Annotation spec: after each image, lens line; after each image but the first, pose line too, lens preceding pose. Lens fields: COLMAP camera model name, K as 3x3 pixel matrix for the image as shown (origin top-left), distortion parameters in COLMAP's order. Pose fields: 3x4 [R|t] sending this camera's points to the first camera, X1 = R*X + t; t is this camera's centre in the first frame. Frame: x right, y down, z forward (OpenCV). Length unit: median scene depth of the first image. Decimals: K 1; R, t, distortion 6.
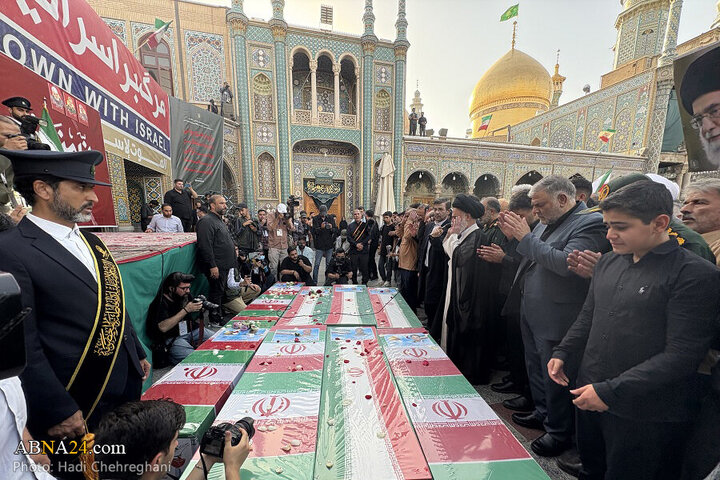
lens RADIAL K [[286.0, 0, 358.2], [0, 286.0, 266.8], [0, 0, 1]] dist [0.001508, -0.000488]
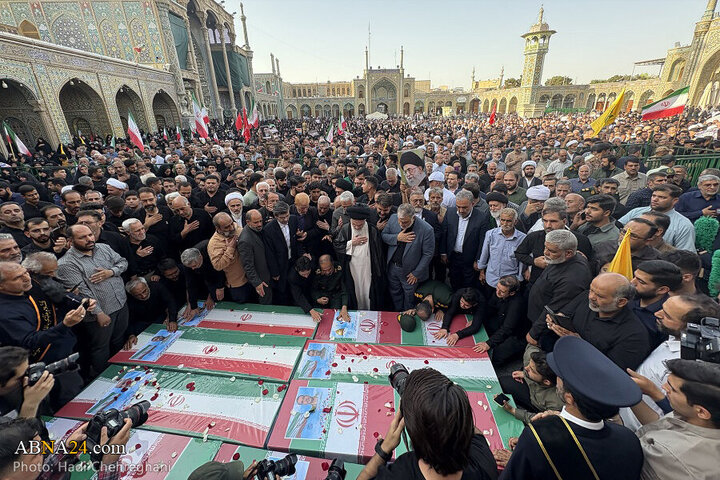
lens RADIAL K [[286.0, 0, 359.4], [0, 286.0, 208.7], [0, 0, 1]] dist [0.001508, -0.000488]
pose [[0.184947, -0.328704, 0.926147, -0.142129], [0.190649, 0.936502, 0.294307, -0.100453], [-0.964078, 0.122138, 0.235871, 0.106723]]
